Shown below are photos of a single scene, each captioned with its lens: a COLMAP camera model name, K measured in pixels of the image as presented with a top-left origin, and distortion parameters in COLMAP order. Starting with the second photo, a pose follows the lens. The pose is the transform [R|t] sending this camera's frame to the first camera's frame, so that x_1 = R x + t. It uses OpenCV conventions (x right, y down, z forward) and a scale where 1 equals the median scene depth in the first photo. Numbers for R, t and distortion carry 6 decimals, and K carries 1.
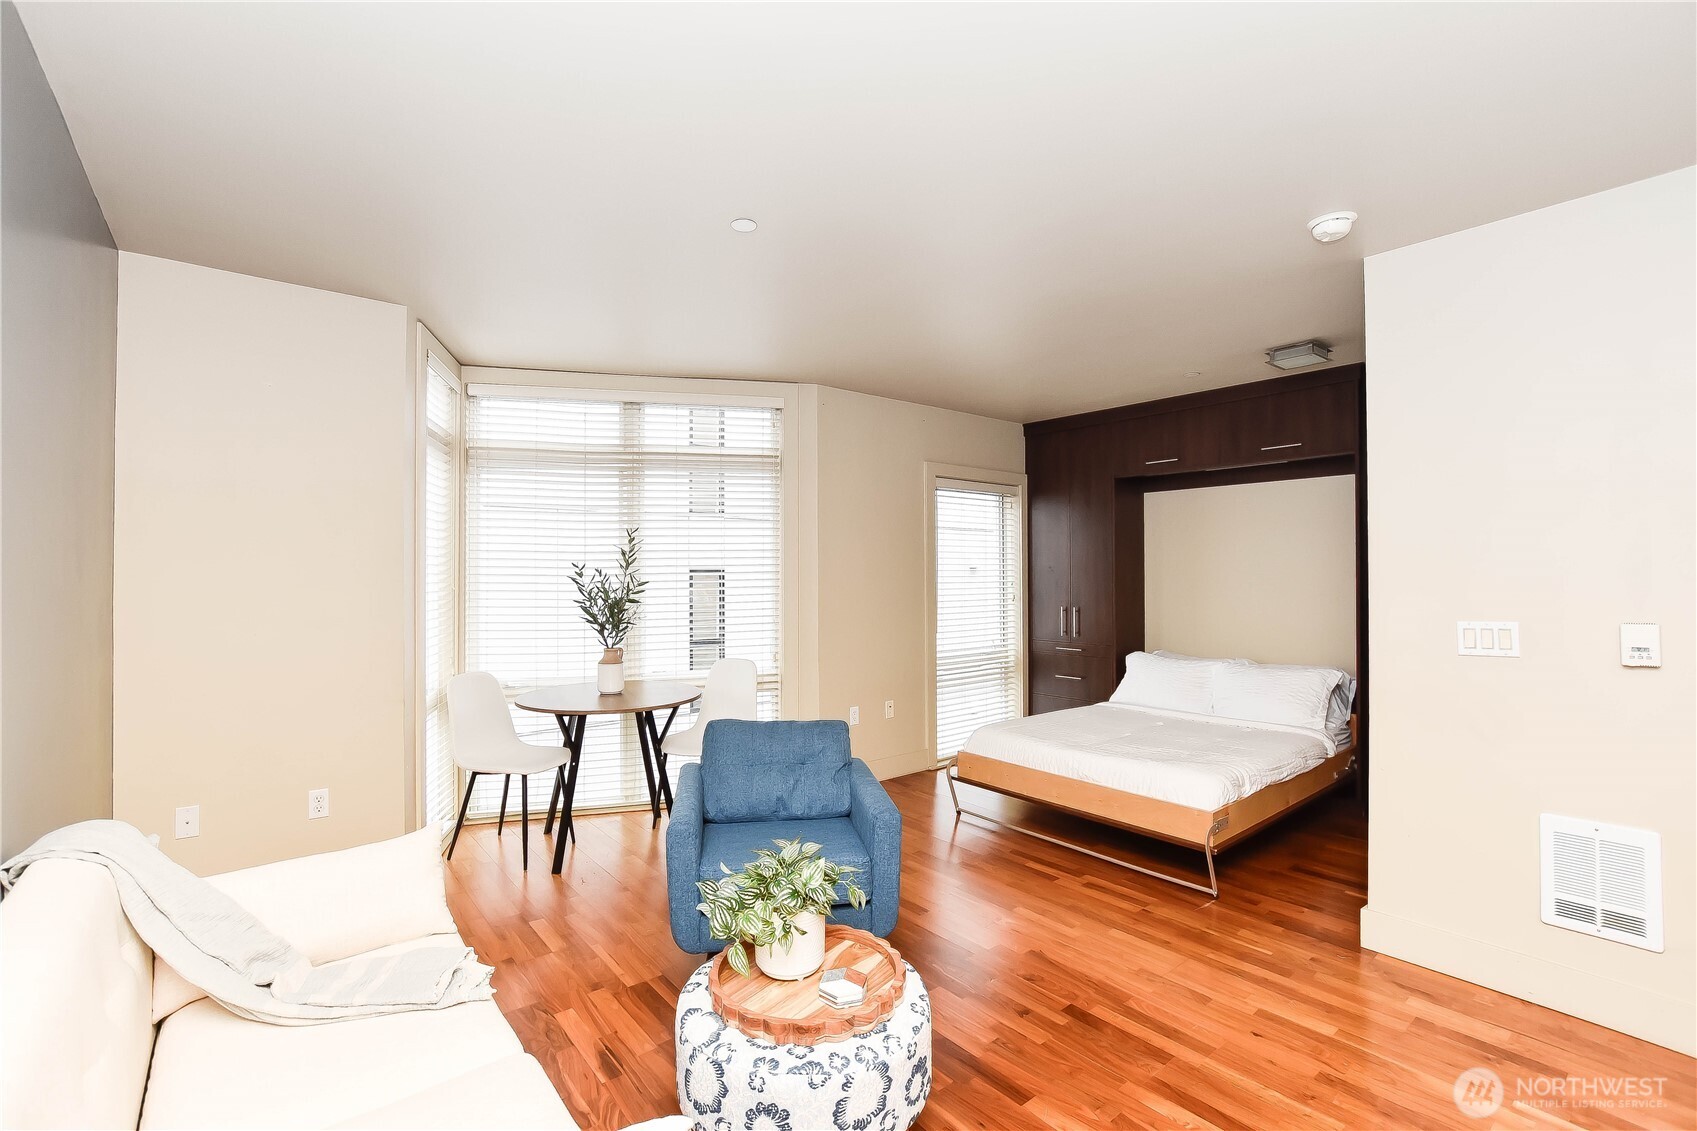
lens RADIAL K [[741.6, 0, 811.3], [0, 741.6, 569.8], [0, 0, 1]] dist [-0.010291, 0.000434]
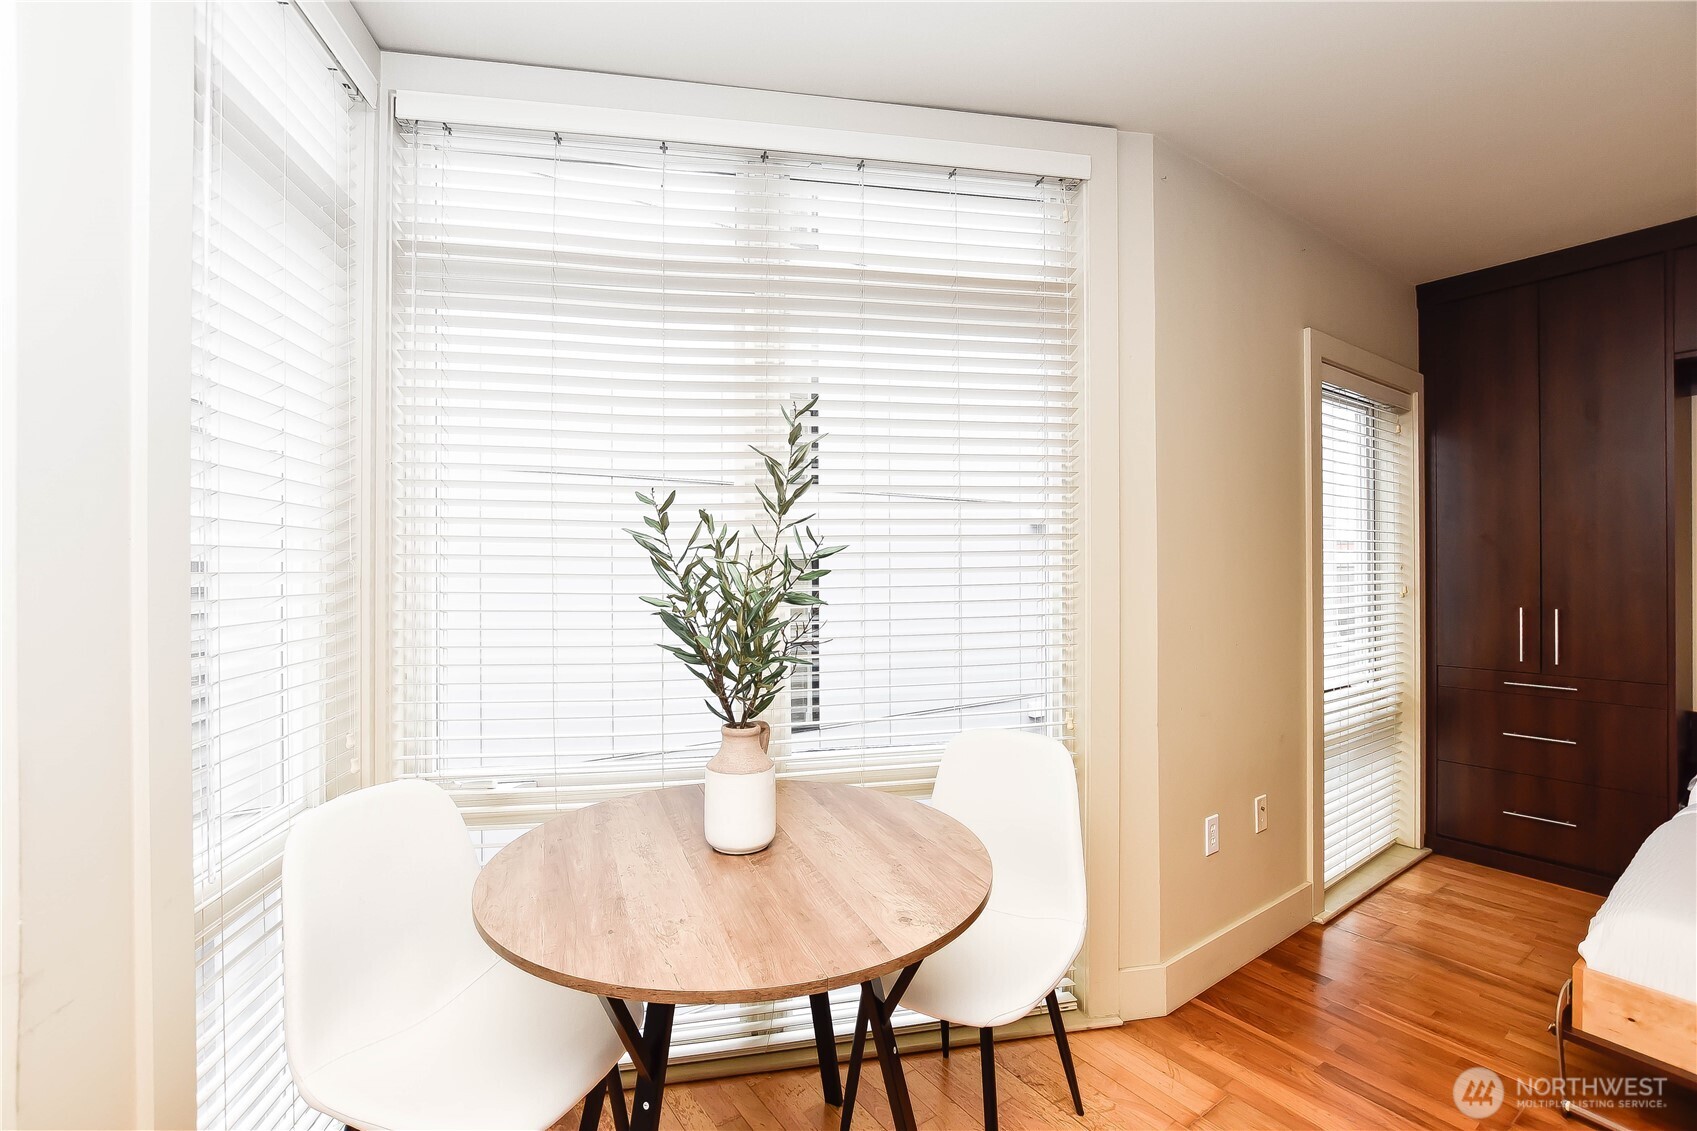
lens RADIAL K [[741.6, 0, 811.3], [0, 741.6, 569.8], [0, 0, 1]] dist [-0.010291, 0.000434]
pose [[0.997473, -0.000620, -0.071040, -0.208206], [0.000973, 0.999987, 0.004926, 0.025561], [0.071036, -0.004983, 0.997461, 0.631352]]
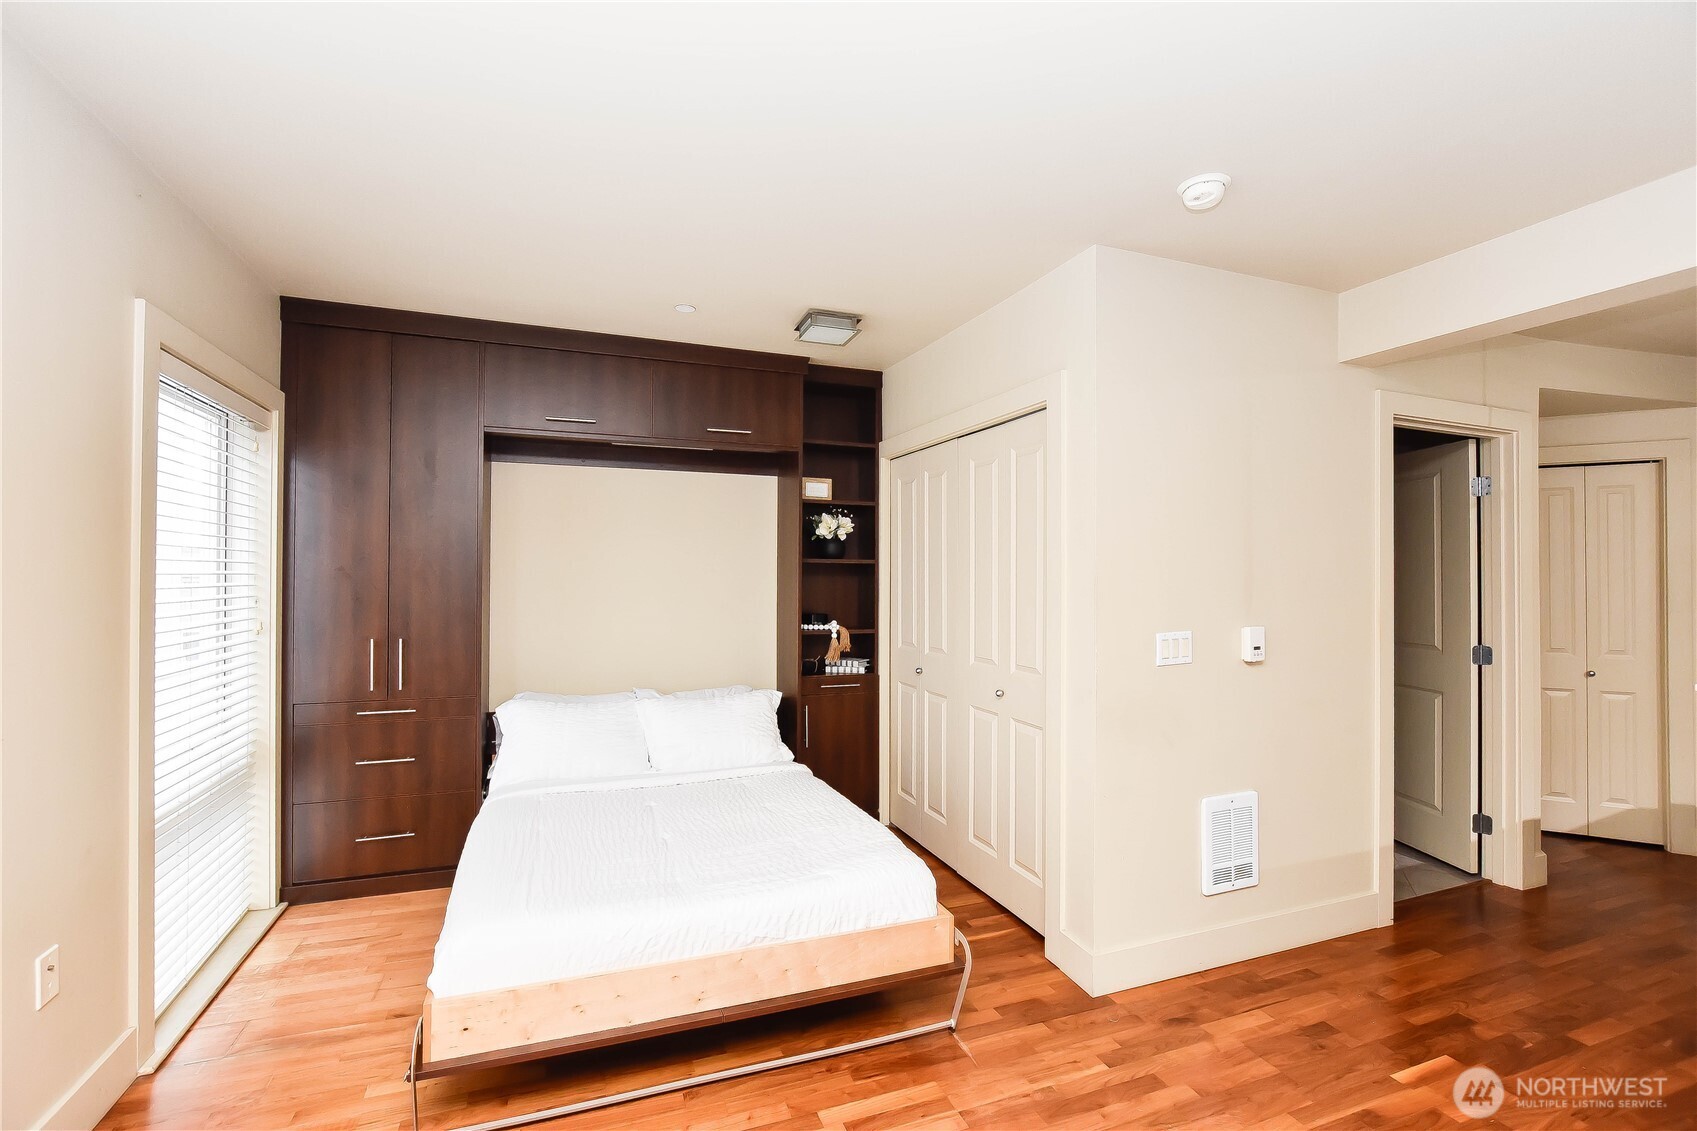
lens RADIAL K [[752.6, 0, 885.0], [0, 752.6, 568.5], [0, 0, 1]] dist [-0.032500, 0.009573]
pose [[0.256357, 0.010315, 0.966527, -0.157931], [-0.013217, 0.999887, -0.007166, -0.010294], [-0.966492, -0.010938, 0.256465, 0.708658]]
